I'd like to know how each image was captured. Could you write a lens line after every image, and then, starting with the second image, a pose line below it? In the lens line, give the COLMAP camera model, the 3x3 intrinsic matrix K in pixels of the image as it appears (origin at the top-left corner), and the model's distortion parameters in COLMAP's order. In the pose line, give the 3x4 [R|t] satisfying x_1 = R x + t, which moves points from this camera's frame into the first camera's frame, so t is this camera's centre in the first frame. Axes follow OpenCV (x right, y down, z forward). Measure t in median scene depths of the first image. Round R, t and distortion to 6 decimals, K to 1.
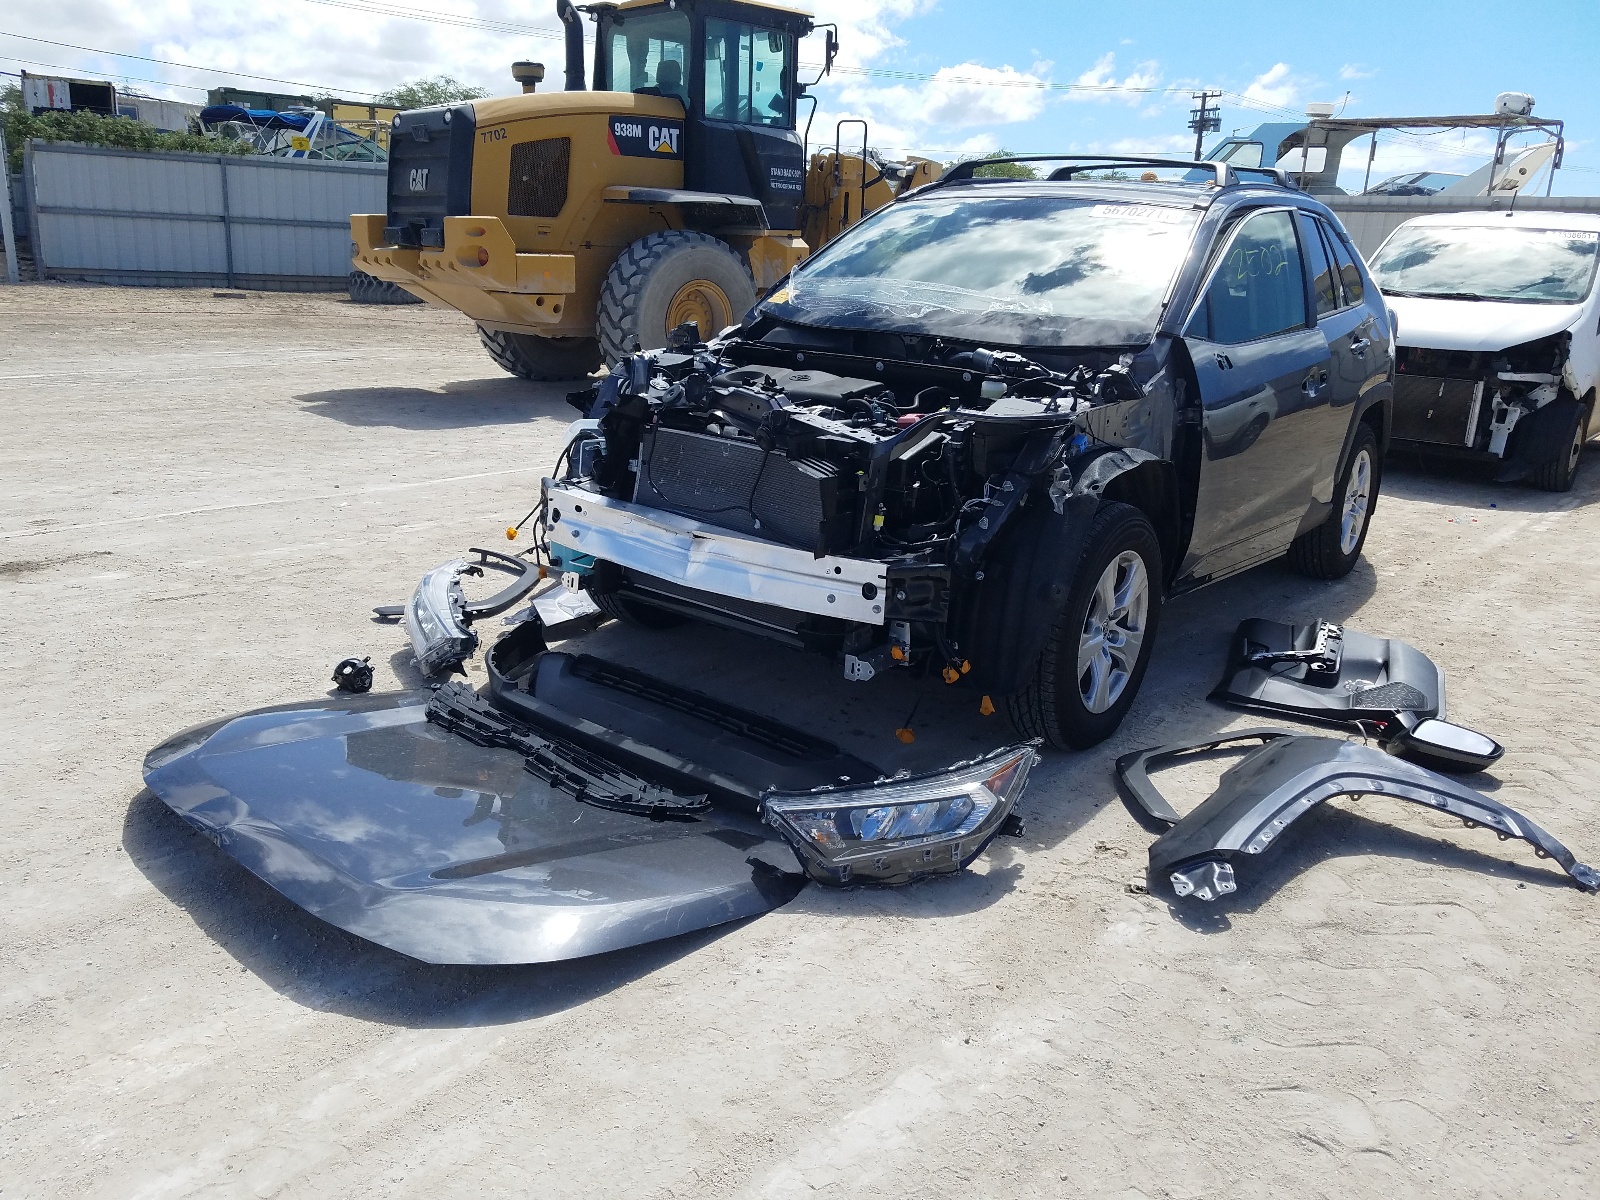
lens RADIAL K [[1292.4, 0, 800.0], [0, 1292.4, 600.0], [0, 0, 1]] dist [0.011418, -0.001948]
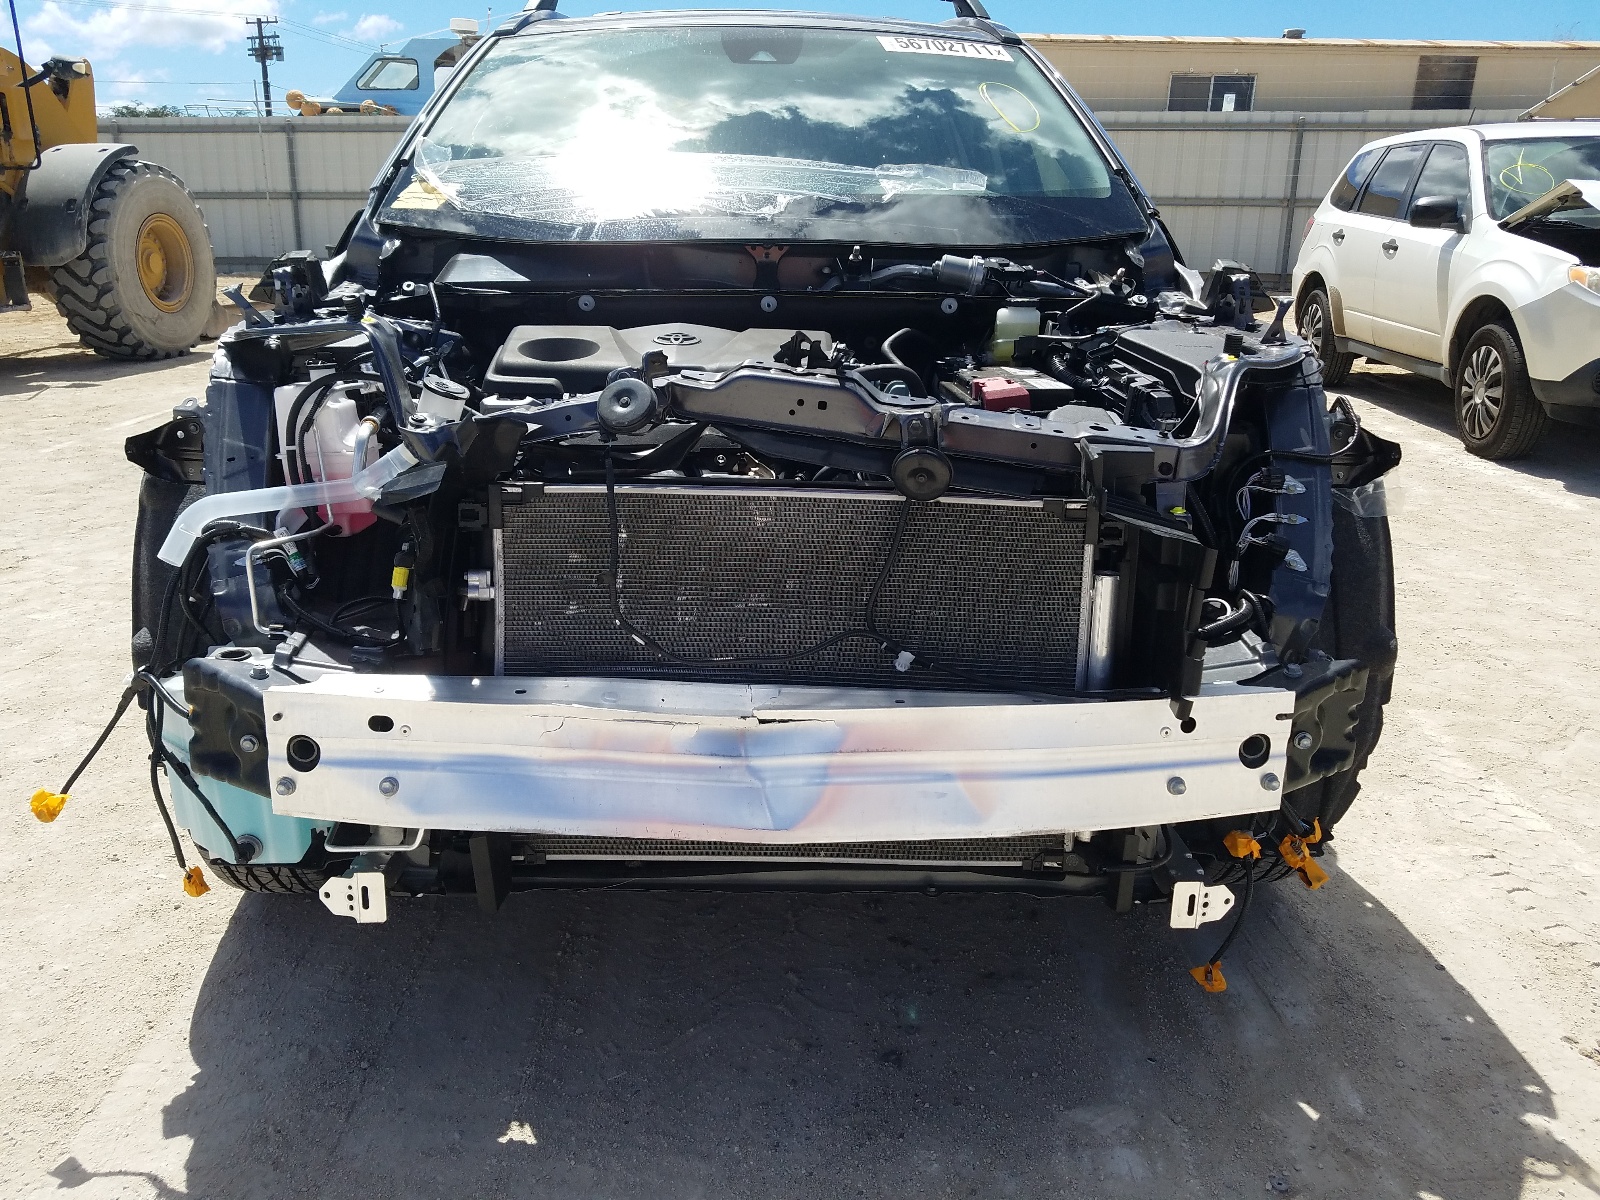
lens RADIAL K [[1292.4, 0, 800.0], [0, 1292.4, 600.0], [0, 0, 1]] dist [0.011418, -0.001948]
pose [[0.782516, -0.223441, 0.581156, -0.288172], [0.199086, 0.974180, 0.106484, -0.122142], [-0.589943, 0.032375, 0.806795, 0.592577]]
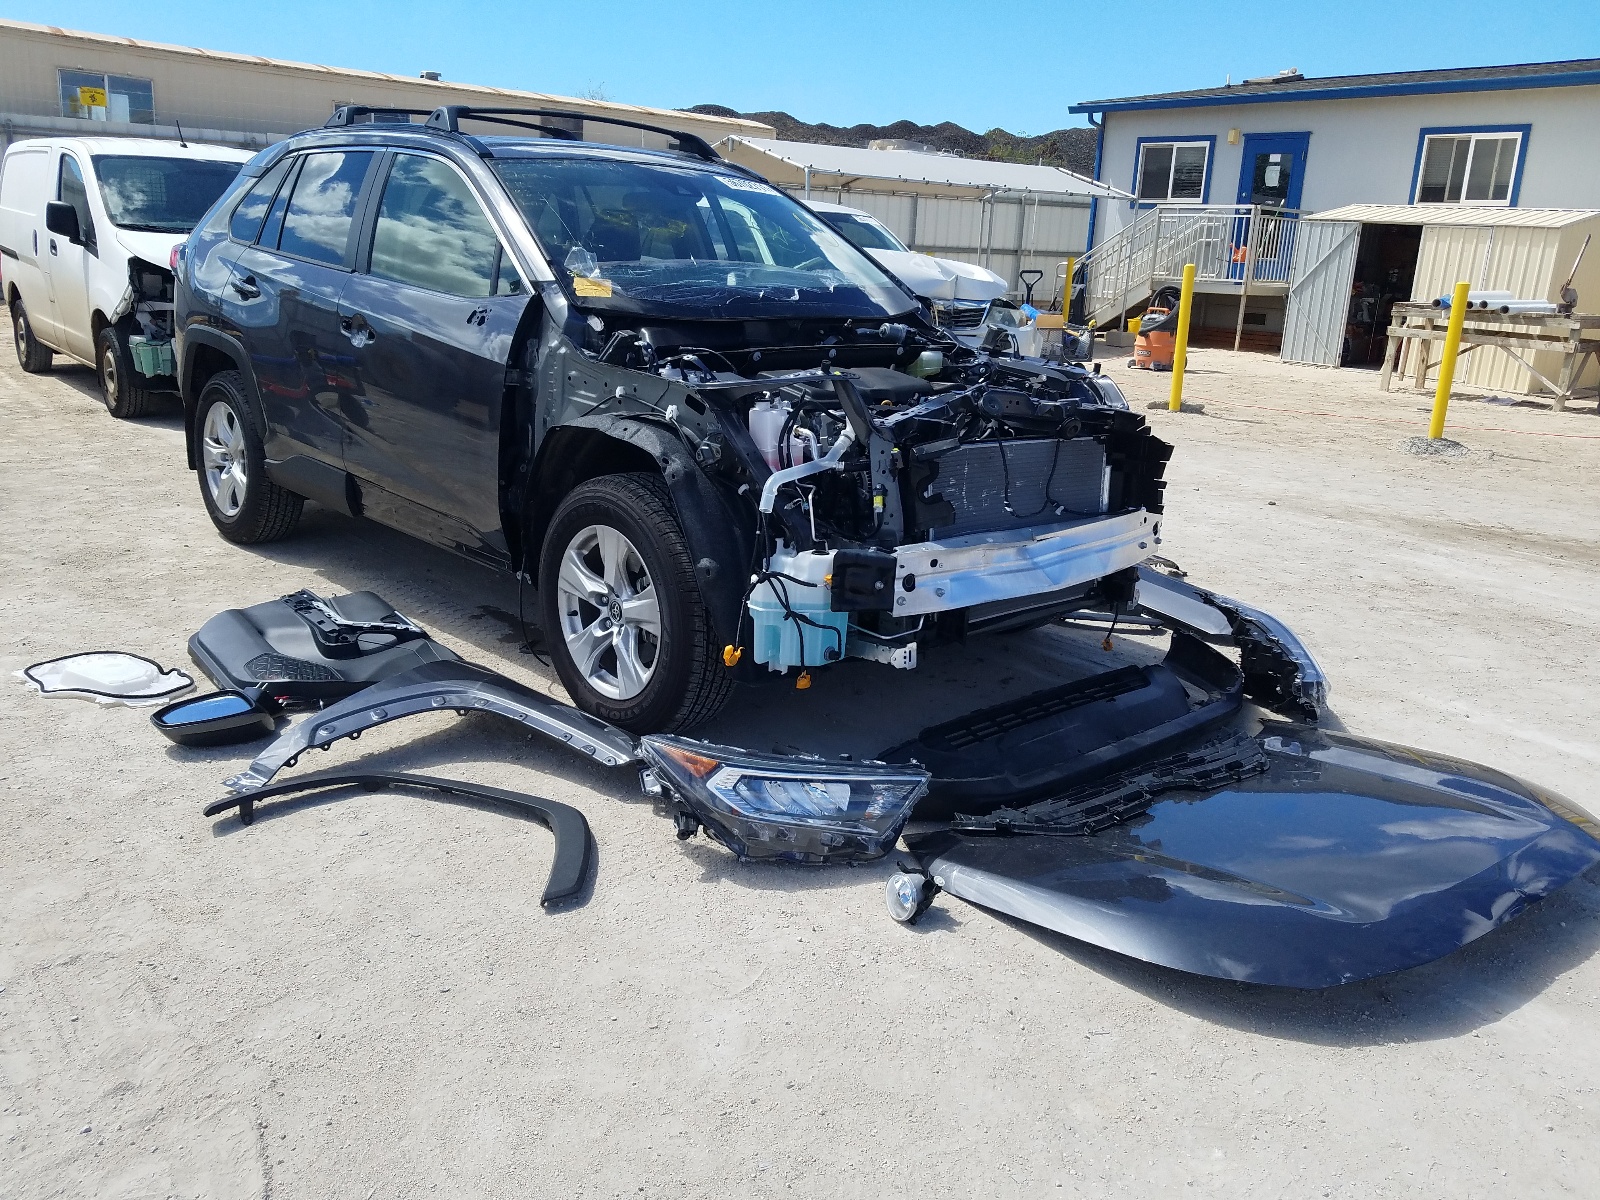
lens RADIAL K [[1292.4, 0, 800.0], [0, 1292.4, 600.0], [0, 0, 1]] dist [0.011418, -0.001948]
pose [[0.167613, -0.308062, 0.936485, -0.963317], [0.225551, 0.936711, 0.267767, -0.287861], [-0.959704, 0.166344, 0.226489, 0.882685]]
